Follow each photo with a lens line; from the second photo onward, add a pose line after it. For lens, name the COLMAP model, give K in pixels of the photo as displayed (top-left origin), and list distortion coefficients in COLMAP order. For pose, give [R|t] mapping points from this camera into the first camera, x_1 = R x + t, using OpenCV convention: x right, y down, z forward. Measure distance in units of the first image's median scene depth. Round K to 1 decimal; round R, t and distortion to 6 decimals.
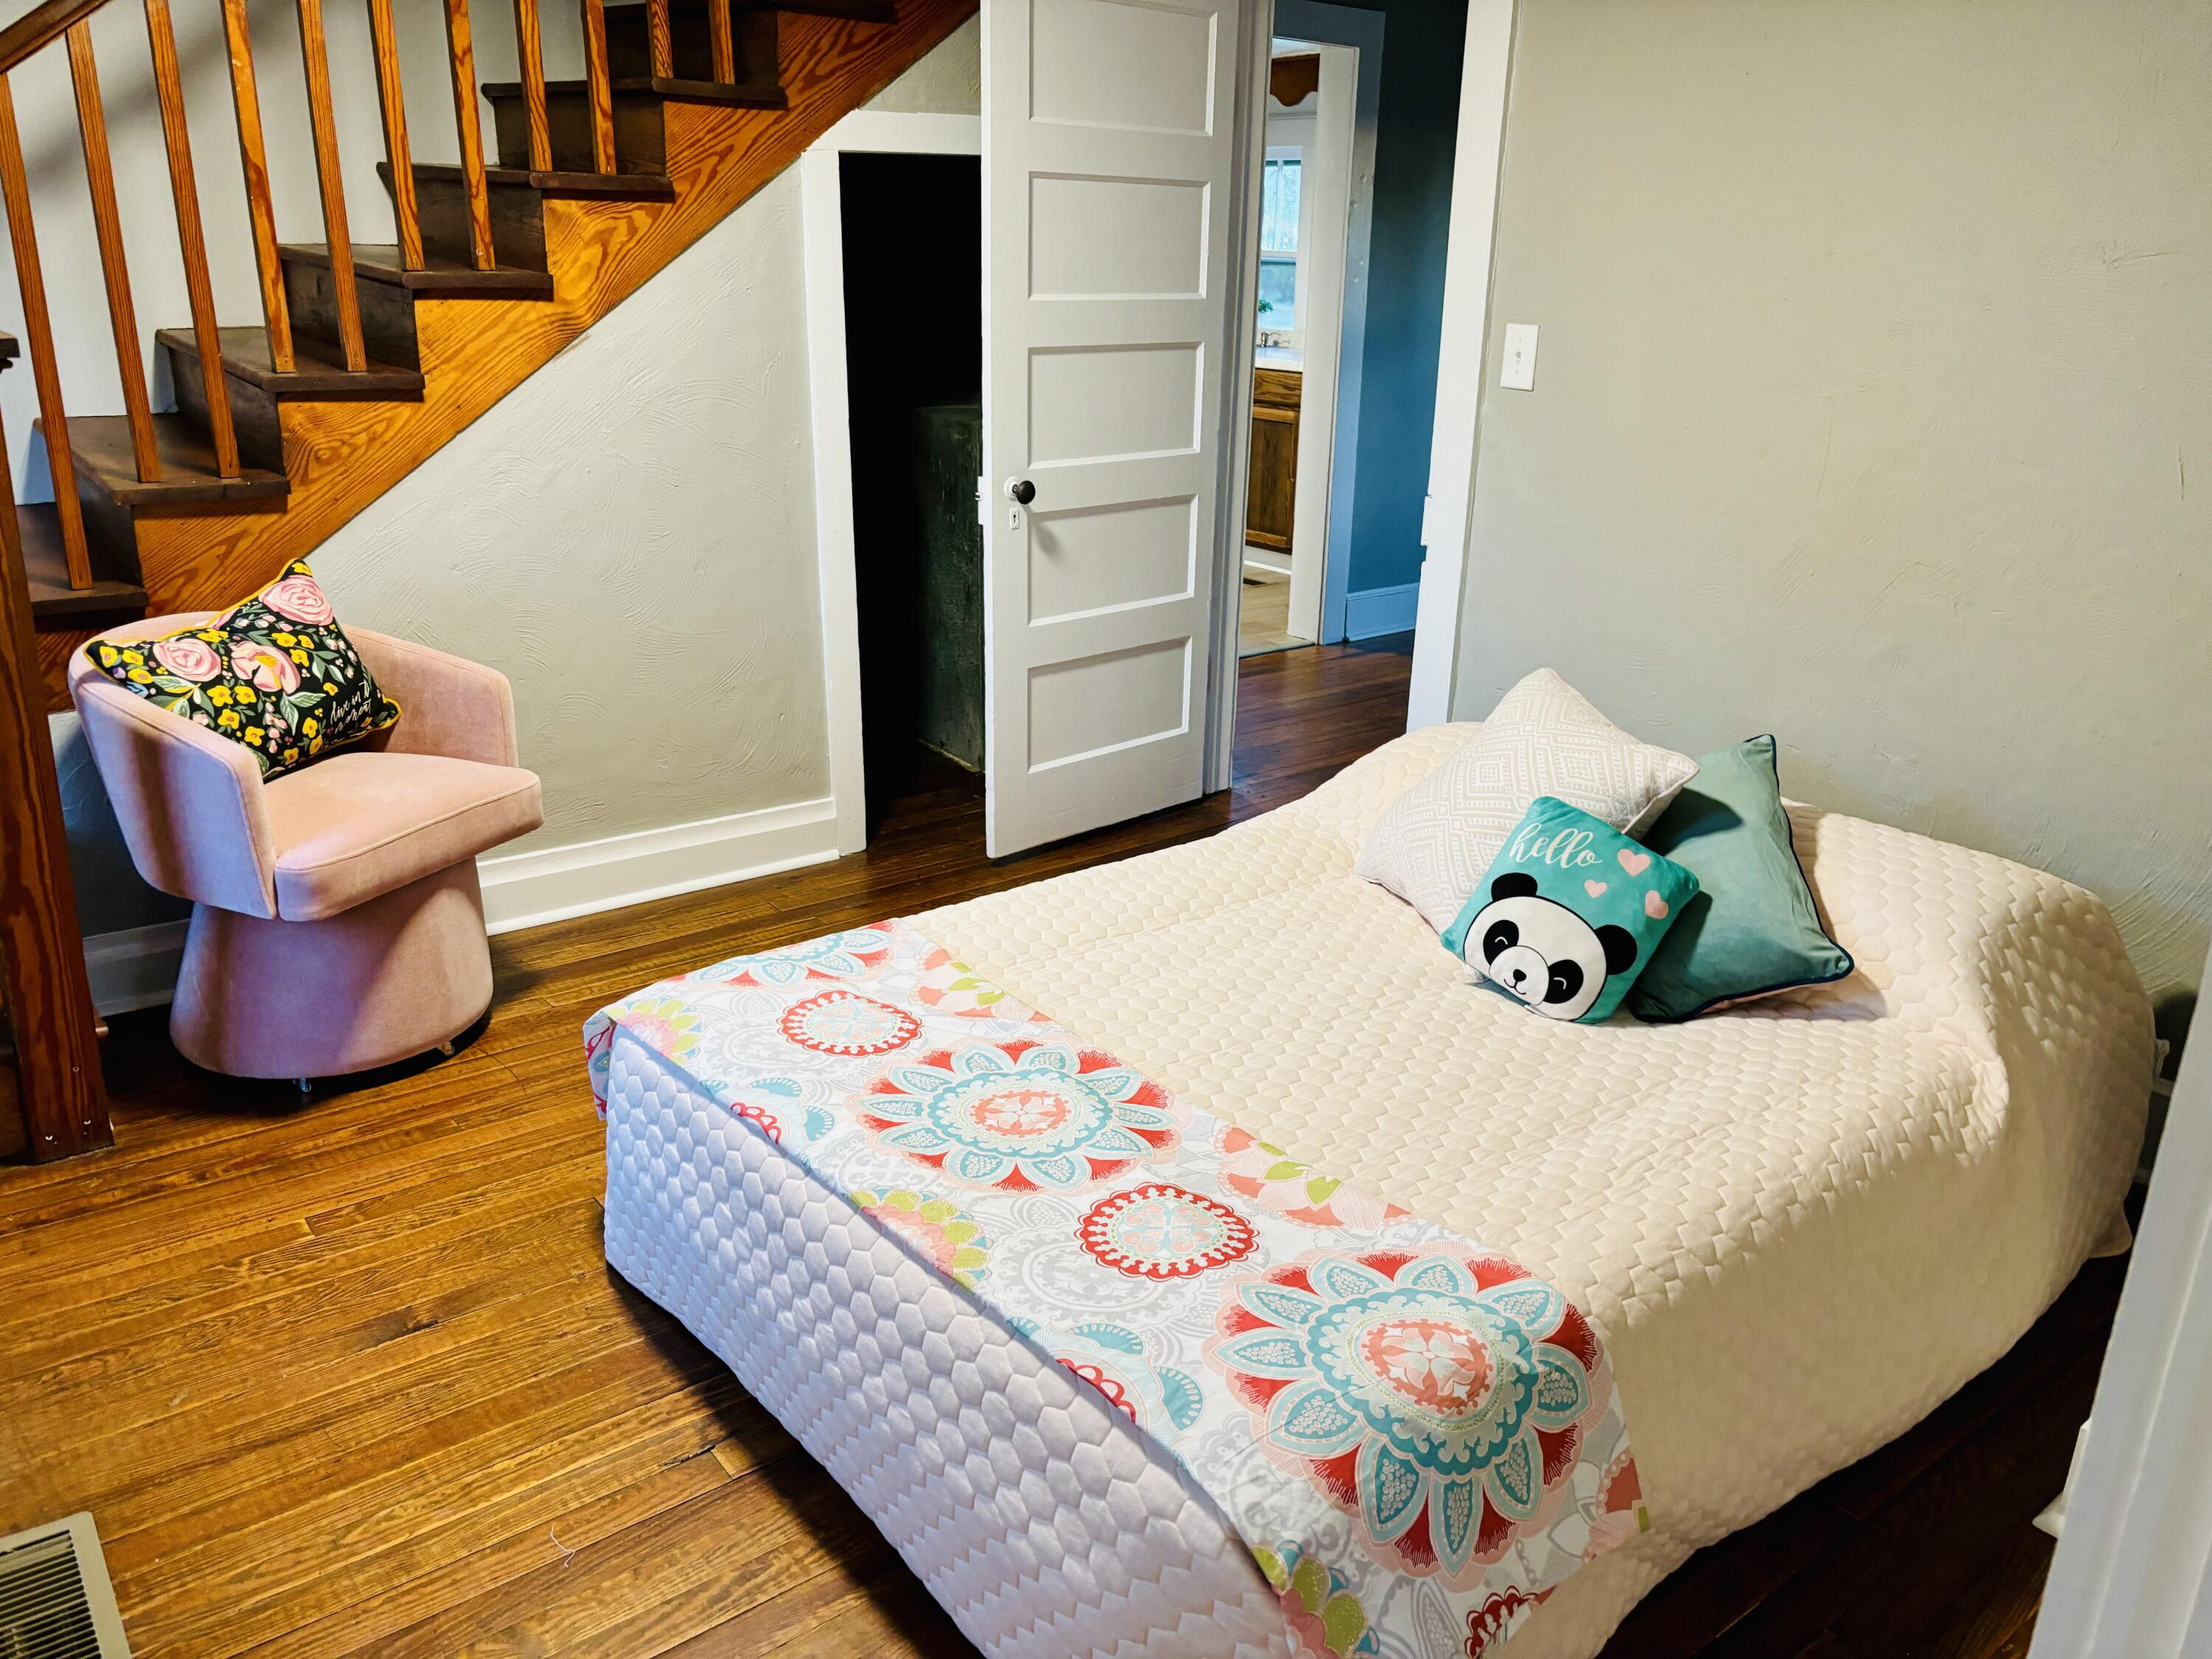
lens RADIAL K [[1675.3, 0, 1096.4], [0, 1675.3, 825.8], [0, 0, 1]] dist [0.059741, -0.078819]
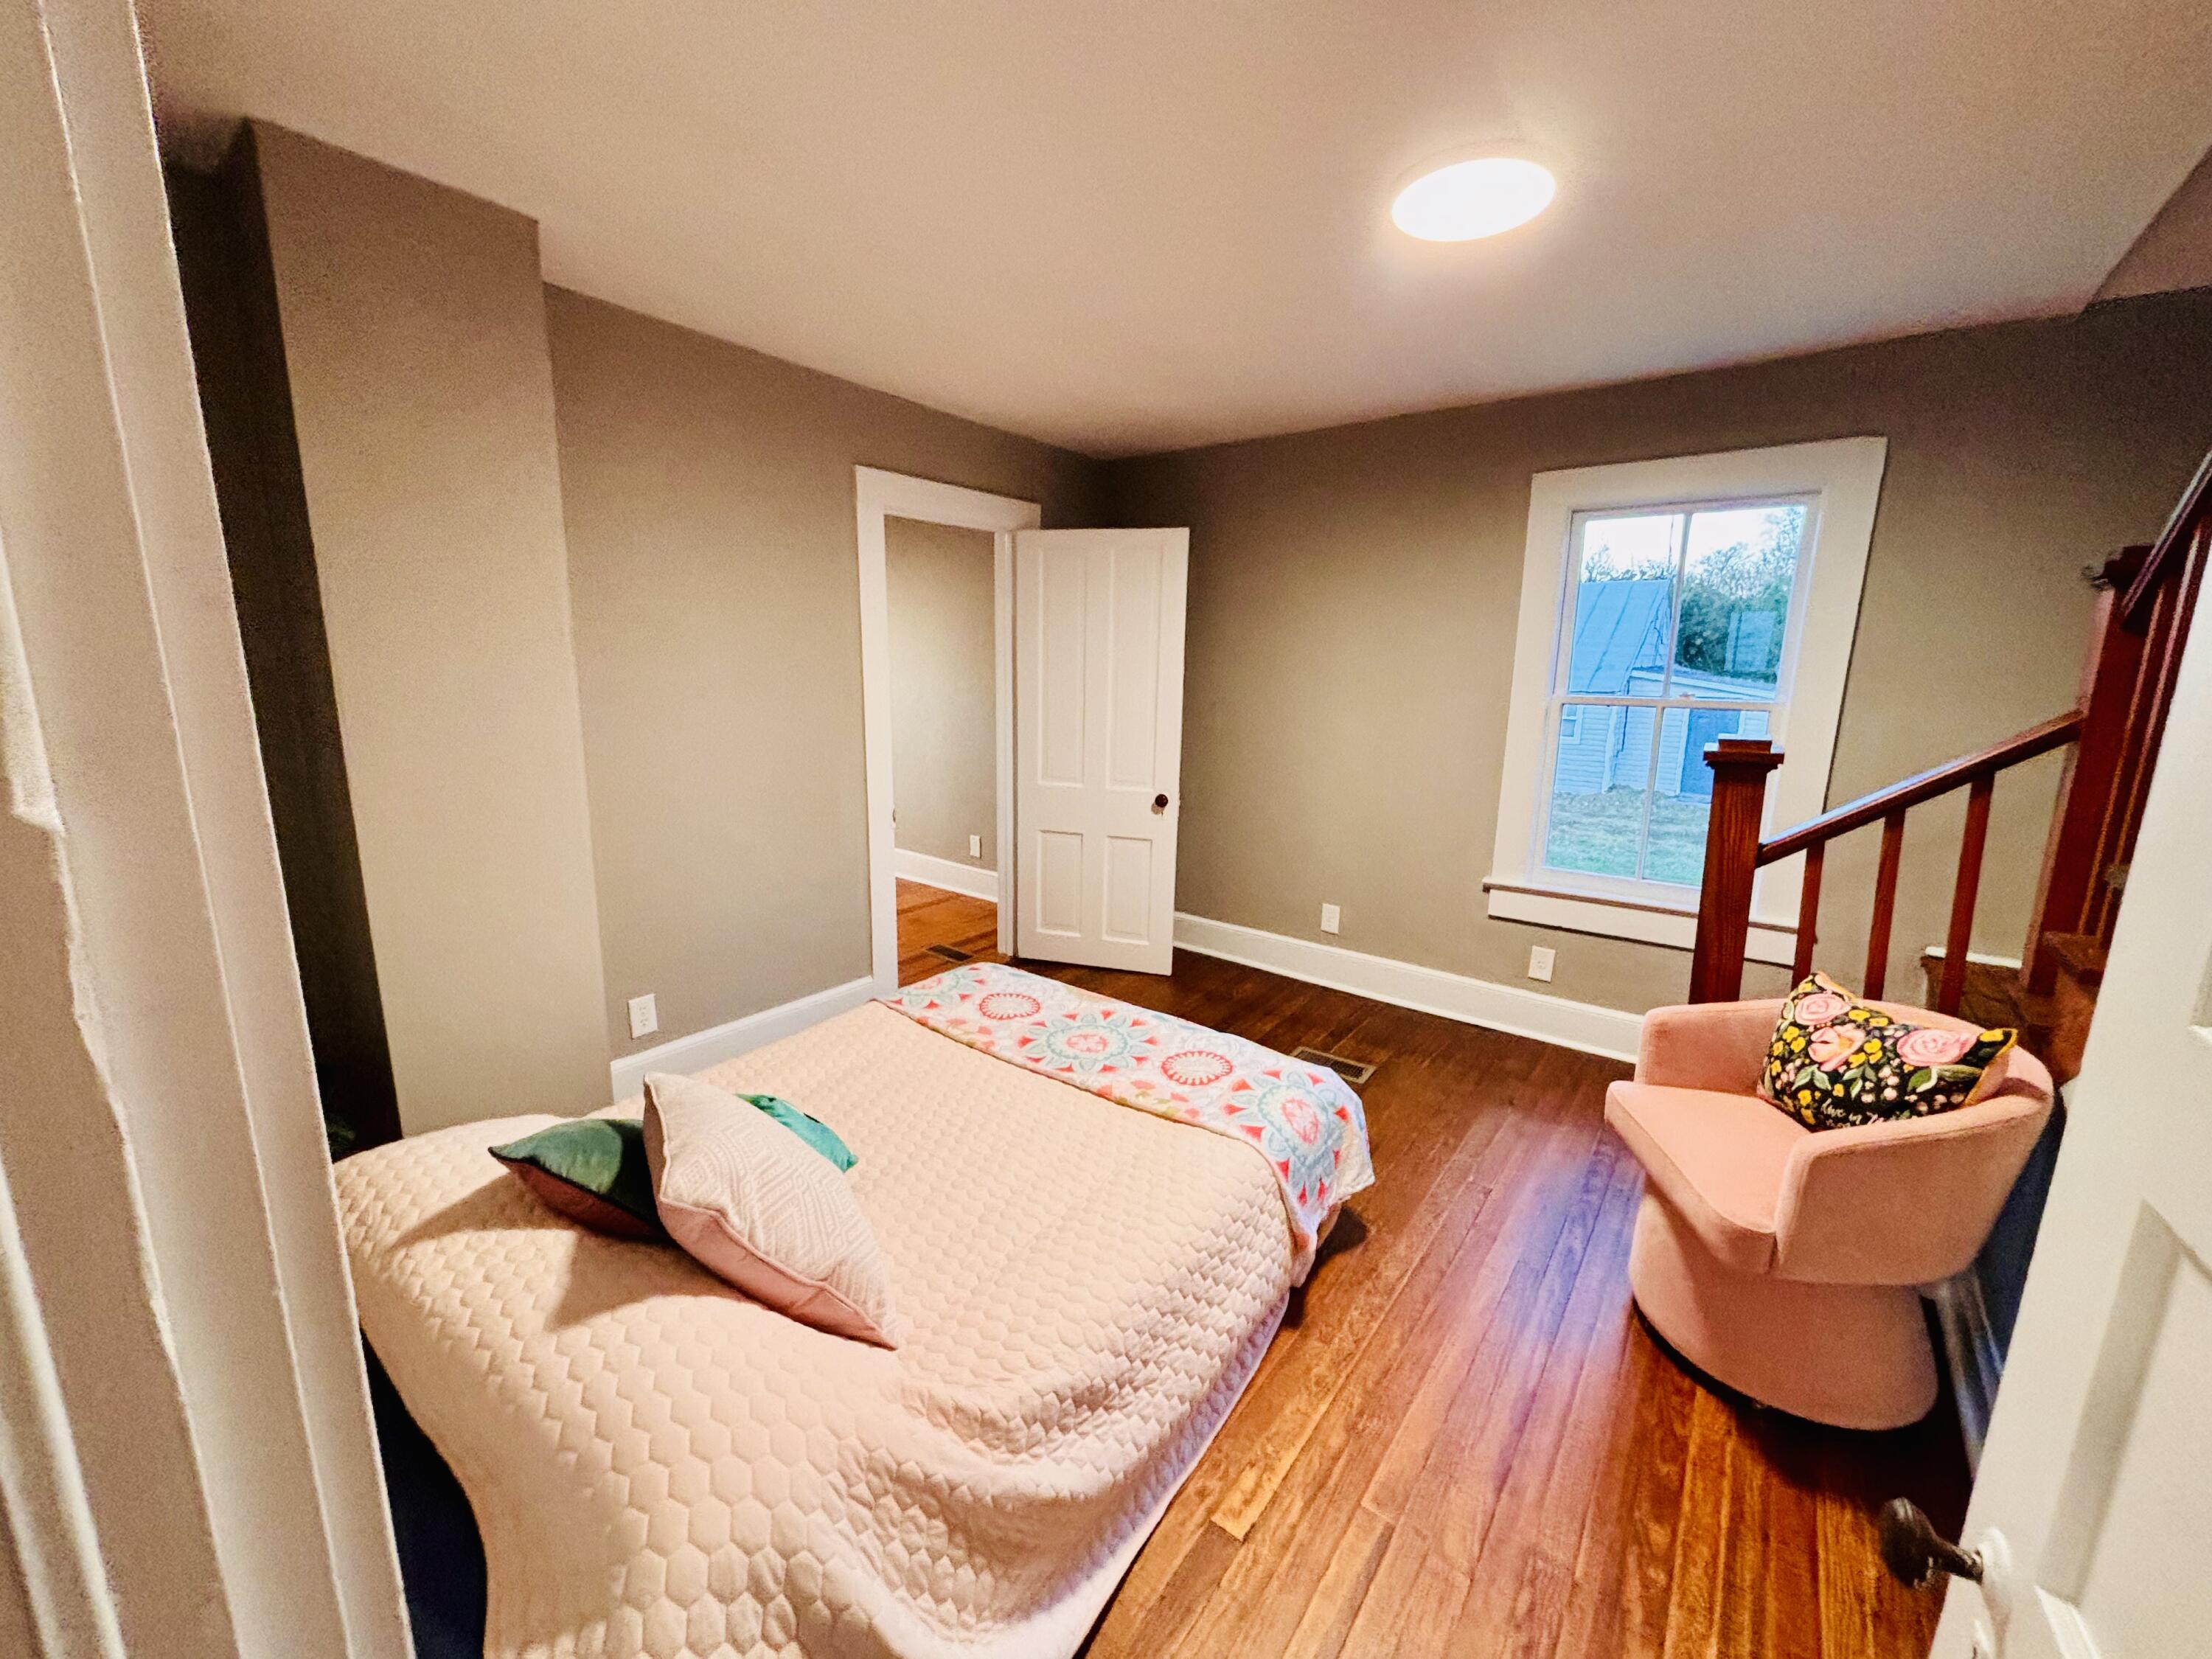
lens RADIAL K [[885.9, 0, 1104.9], [0, 885.9, 830.7], [0, 0, 1]] dist [-0.000088, -0.000013]
pose [[-0.961248, 0.020057, -0.274954, 0.182049], [-0.122443, 0.862521, 0.490984, -0.476682], [0.247002, 0.505624, -0.826641, 1.325769]]
